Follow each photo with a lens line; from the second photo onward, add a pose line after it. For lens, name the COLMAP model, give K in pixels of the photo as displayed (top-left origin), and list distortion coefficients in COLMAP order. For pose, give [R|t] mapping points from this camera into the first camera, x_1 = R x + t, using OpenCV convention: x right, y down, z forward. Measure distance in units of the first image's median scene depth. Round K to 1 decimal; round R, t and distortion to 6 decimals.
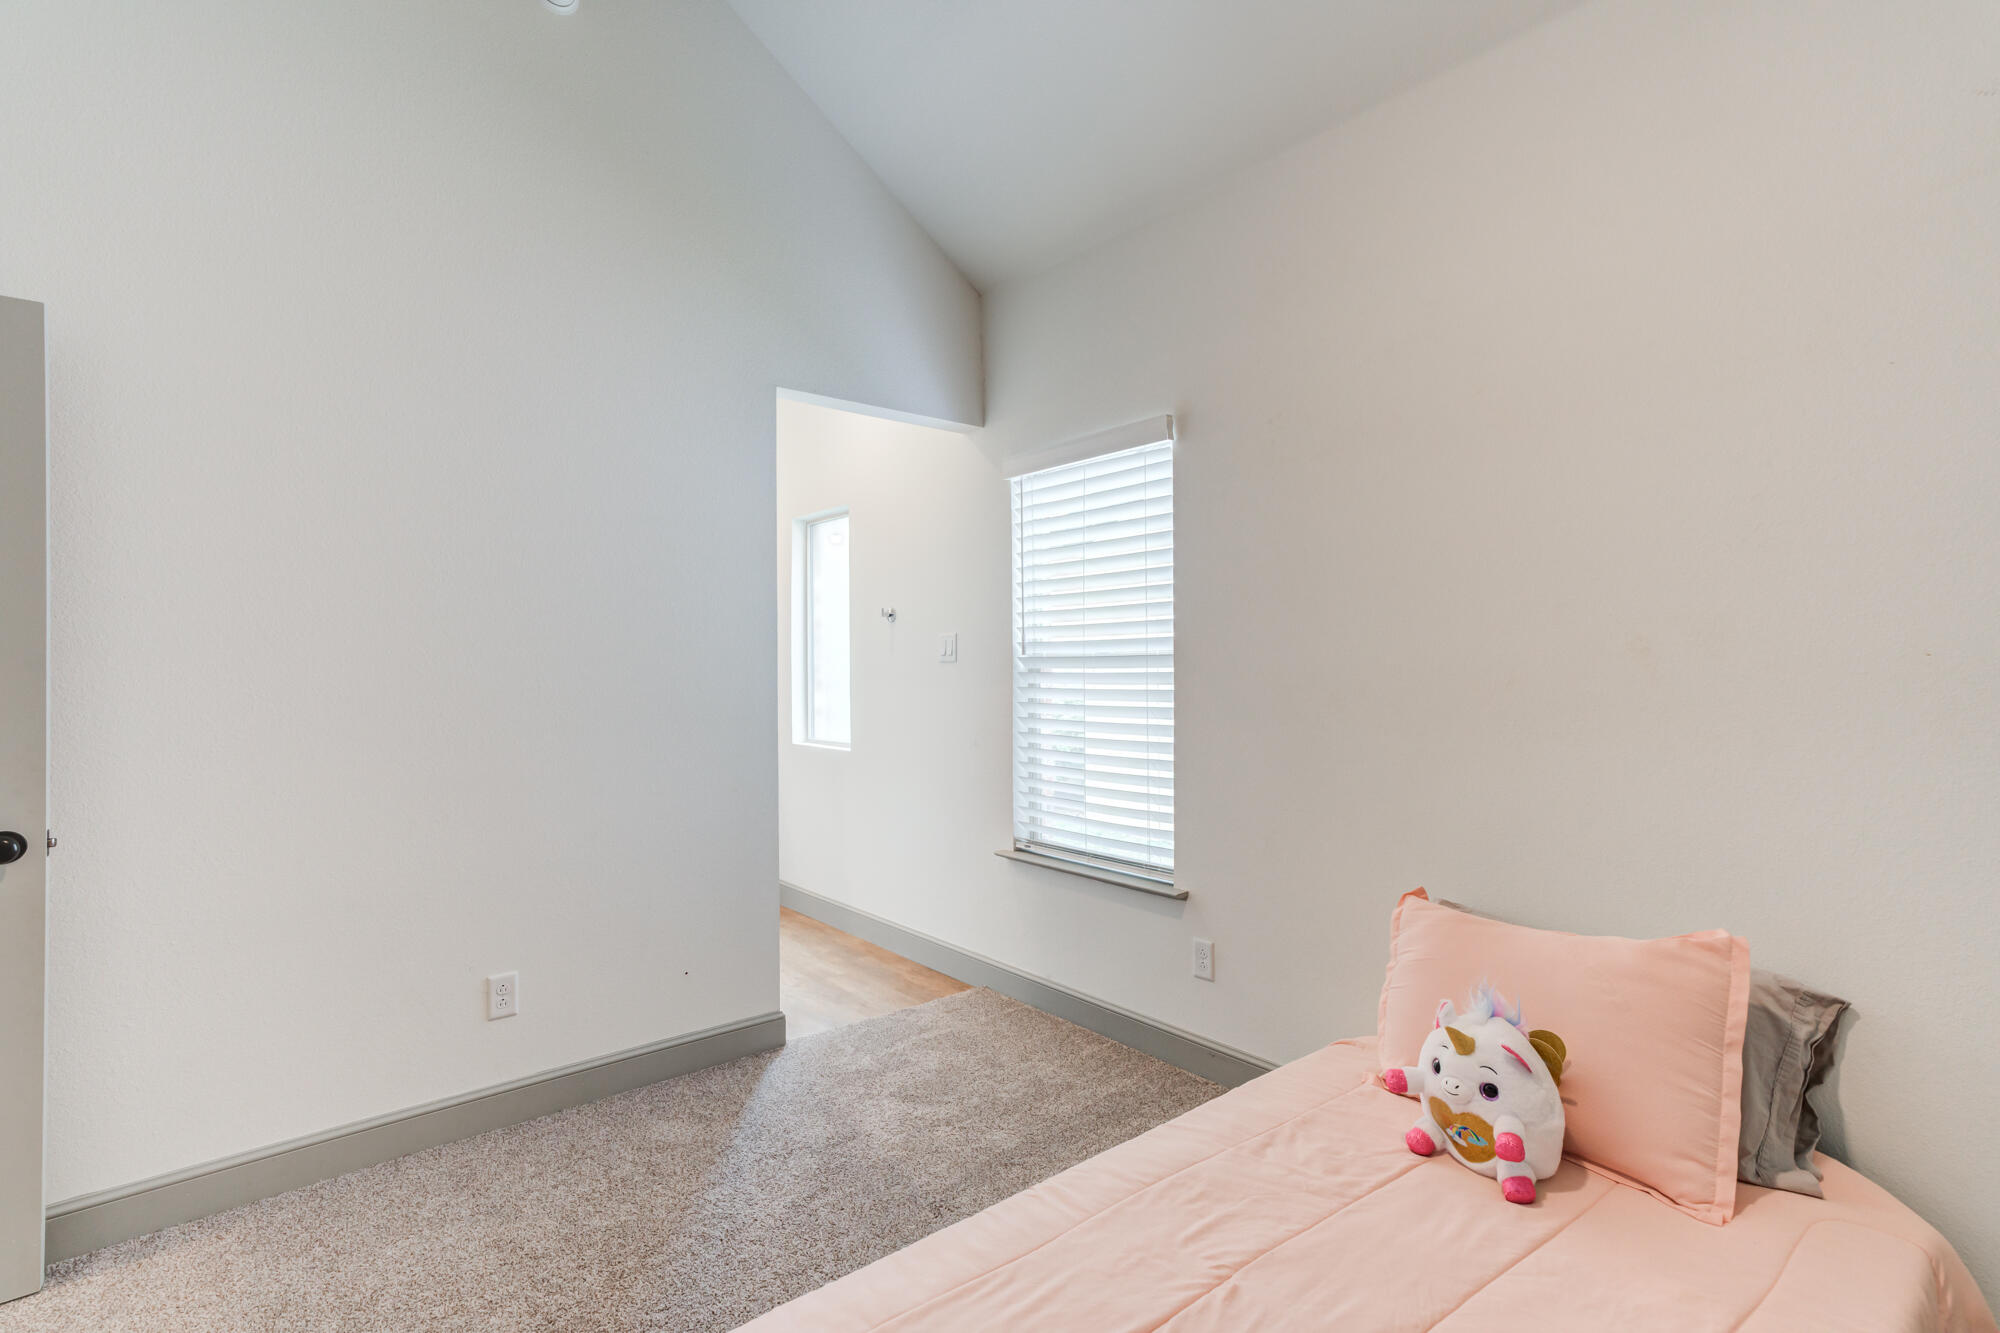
lens RADIAL K [[894.4, 0, 997.9], [0, 894.4, 660.1], [0, 0, 1]] dist [-0.018924, 0.014581]
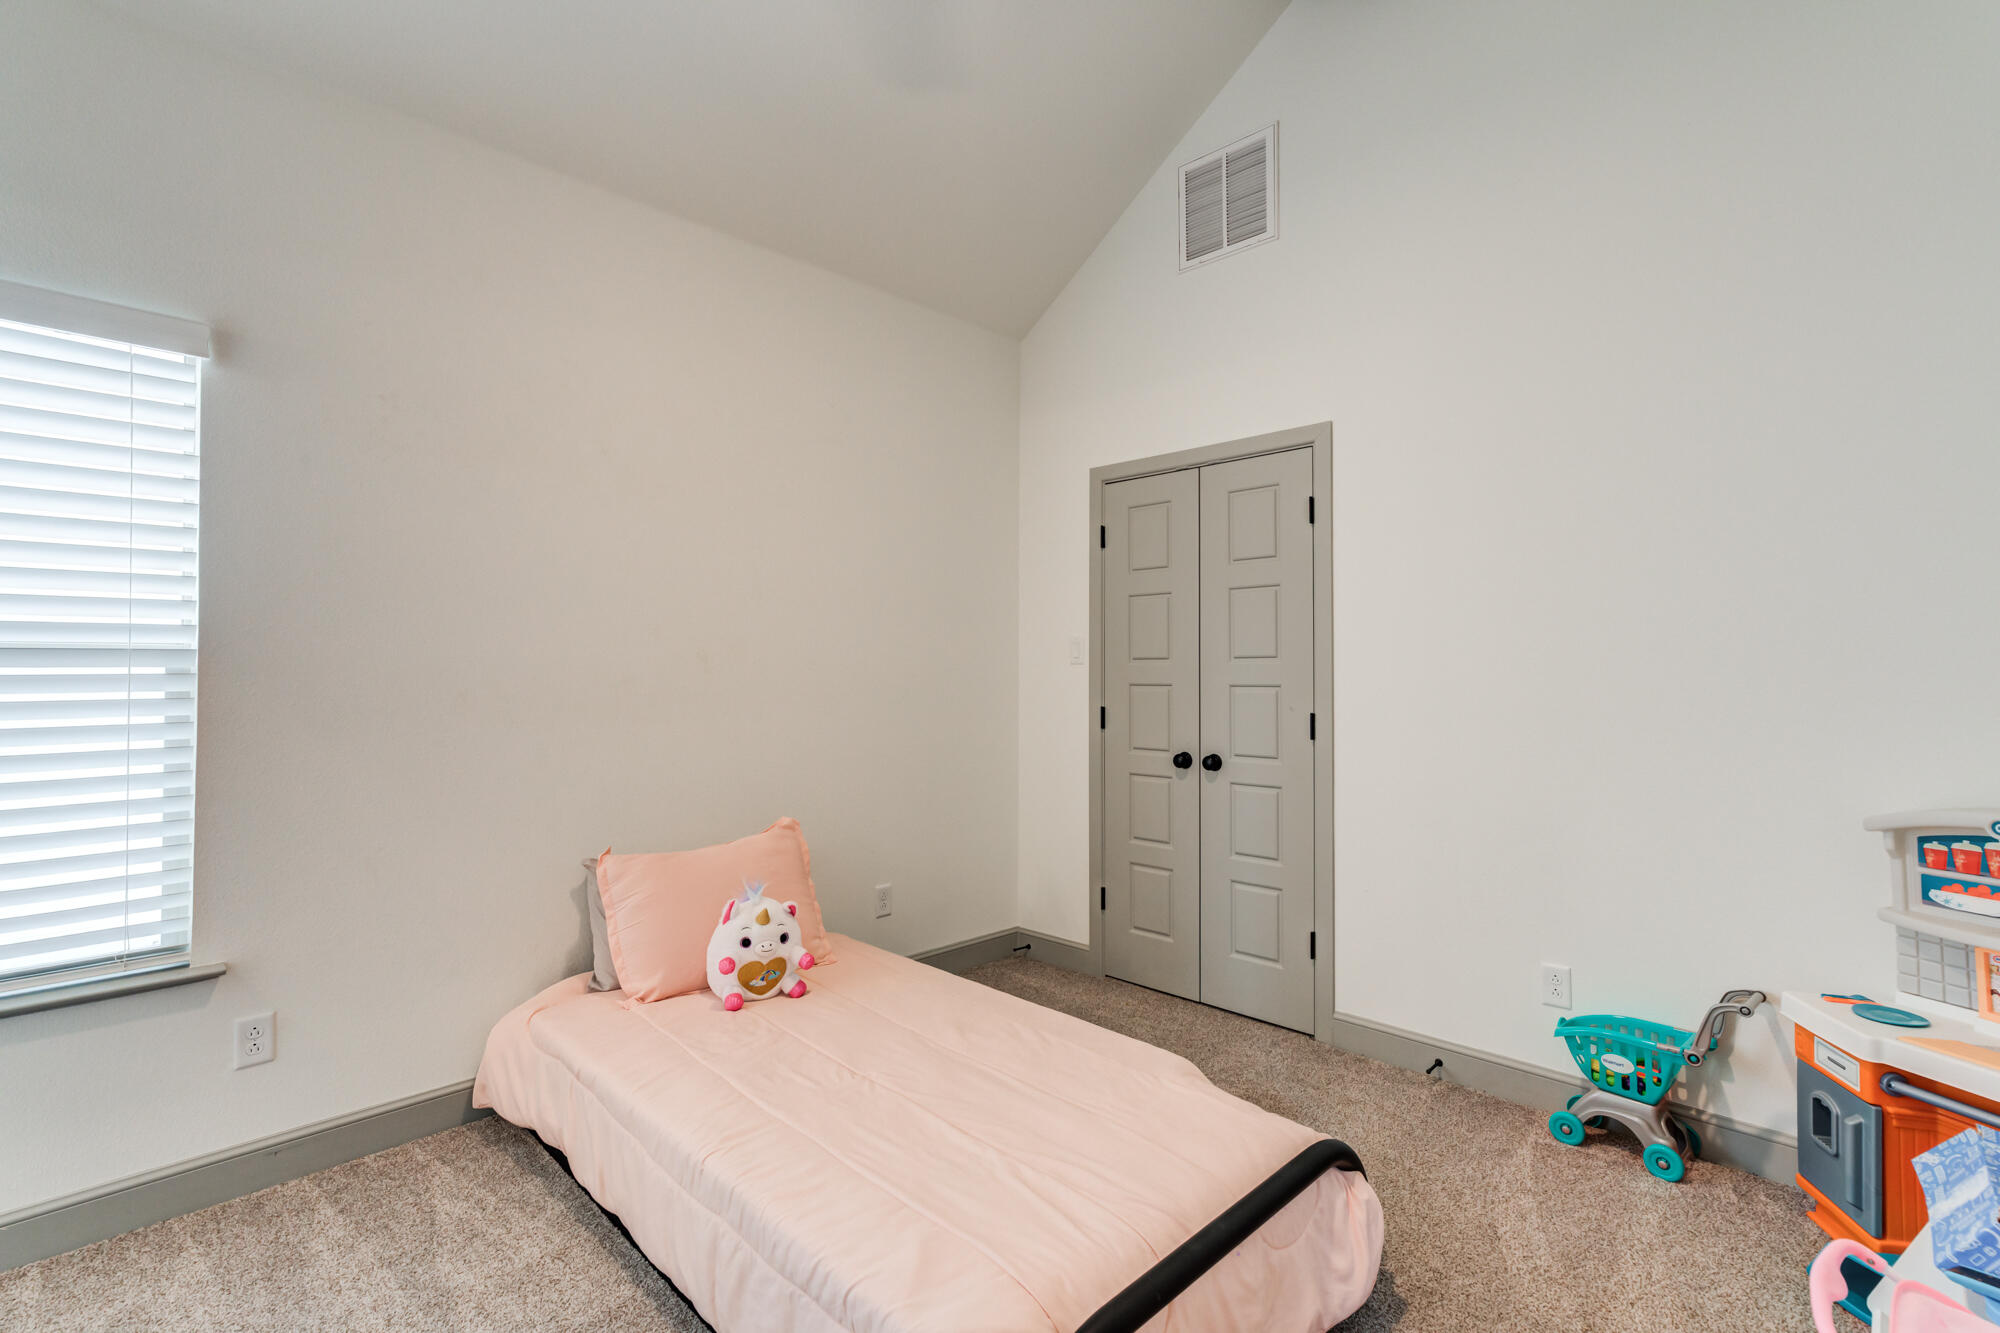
lens RADIAL K [[883.8, 0, 1000.0], [0, 883.8, 666.5], [0, 0, 1]] dist [-0.065118, 0.014669]
pose [[-0.081745, 0.008807, 0.996614, -0.543703], [-0.006651, 0.999934, -0.009382, 0.009951], [-0.996631, -0.007395, -0.081681, 0.400793]]
